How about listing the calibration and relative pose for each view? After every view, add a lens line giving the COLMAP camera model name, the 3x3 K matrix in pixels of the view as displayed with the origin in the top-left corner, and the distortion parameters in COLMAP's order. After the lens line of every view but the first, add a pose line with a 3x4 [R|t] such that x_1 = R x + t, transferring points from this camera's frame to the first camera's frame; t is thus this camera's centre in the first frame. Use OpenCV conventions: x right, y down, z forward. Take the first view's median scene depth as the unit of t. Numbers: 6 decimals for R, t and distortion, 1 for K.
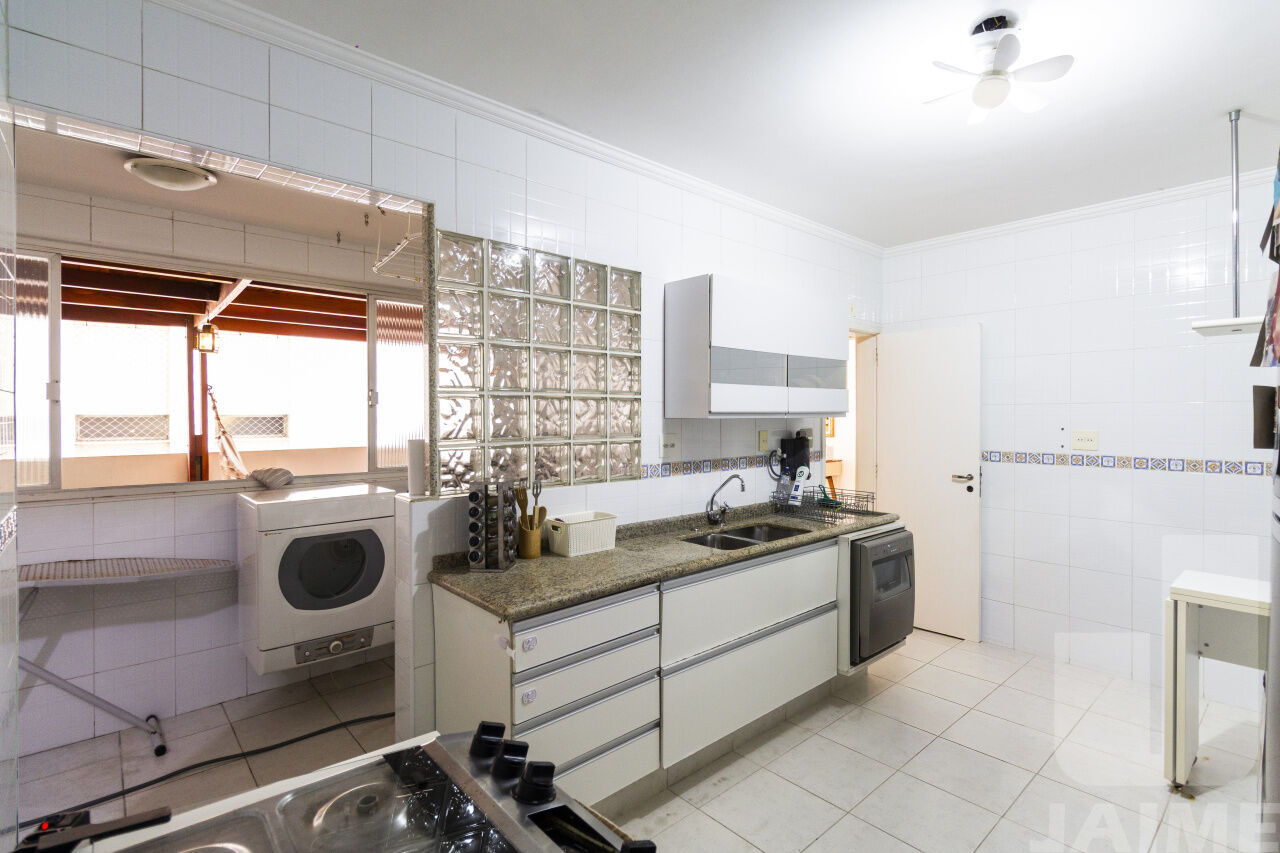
lens RADIAL K [[596.4, 0, 652.7], [0, 596.4, 425.3], [0, 0, 1]] dist [0.000243, -0.000228]
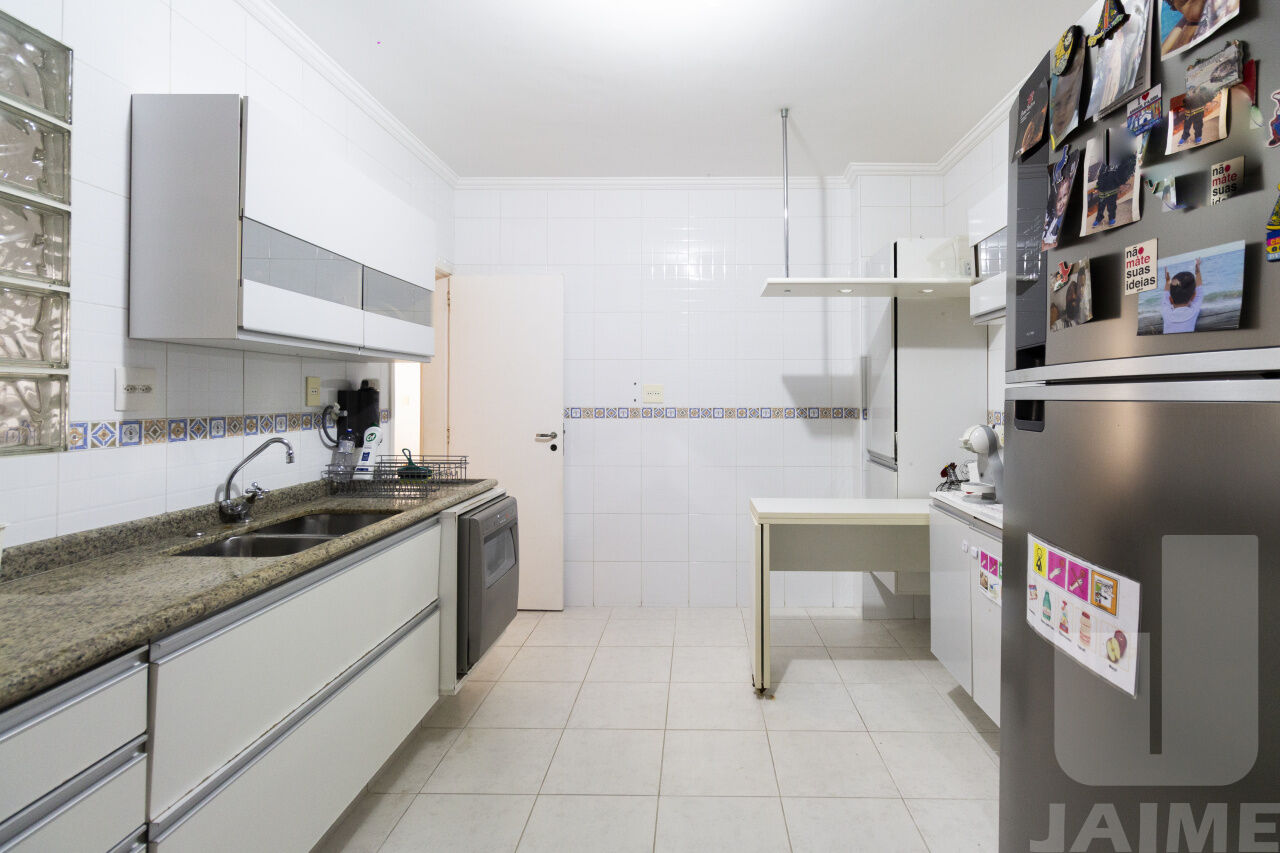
lens RADIAL K [[596.4, 0, 675.6], [0, 596.4, 397.0], [0, 0, 1]] dist [0.000243, -0.000228]
pose [[0.680699, 0.008523, 0.732514, -0.038601], [0.006685, 0.999818, -0.017844, 0.054959], [-0.732533, 0.017043, 0.680518, 0.260954]]
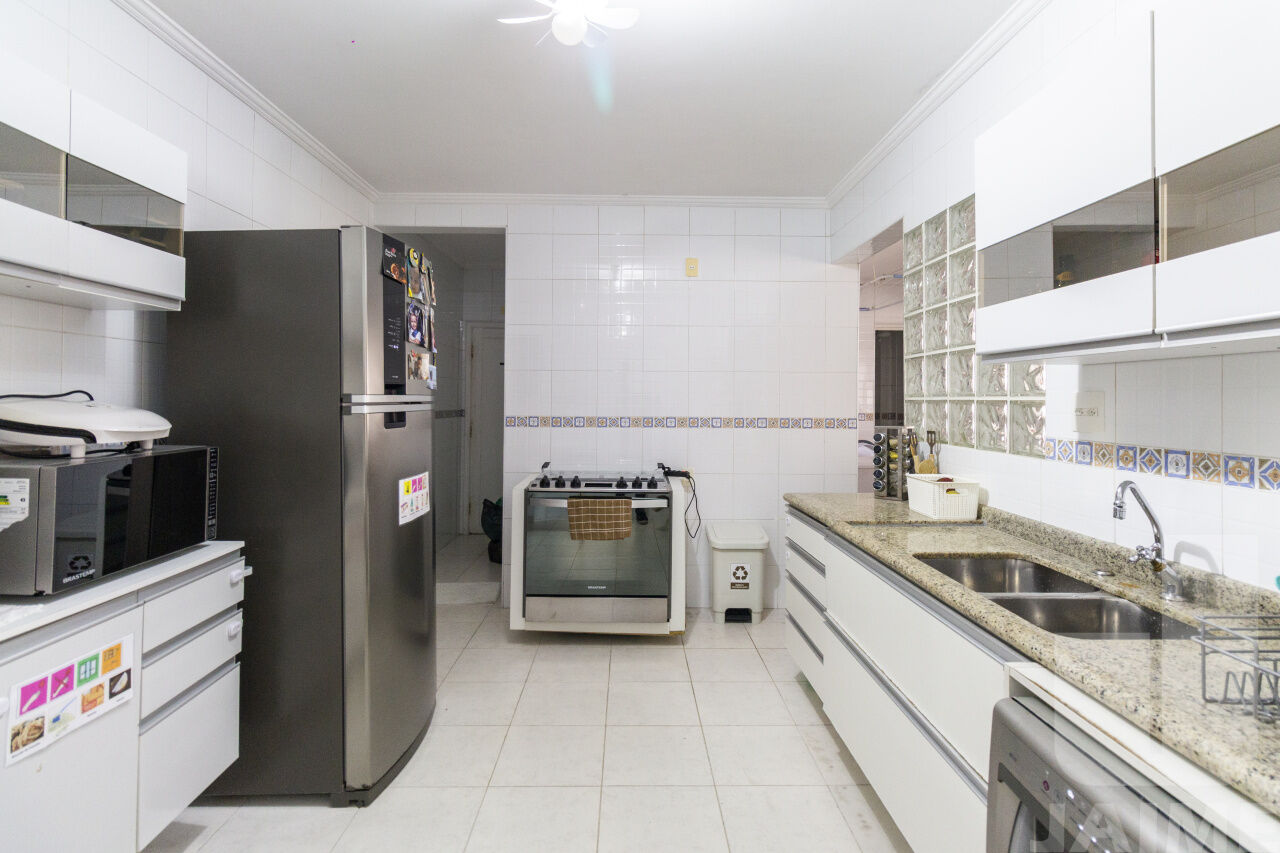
lens RADIAL K [[596.4, 0, 640.0], [0, 596.4, 425.4], [0, 0, 1]] dist [0.000243, -0.000228]
pose [[-0.652221, 0.006660, -0.758000, 0.756458], [-0.058454, 0.996542, 0.059053, 0.038558], [0.755772, 0.082823, -0.649576, 1.048958]]
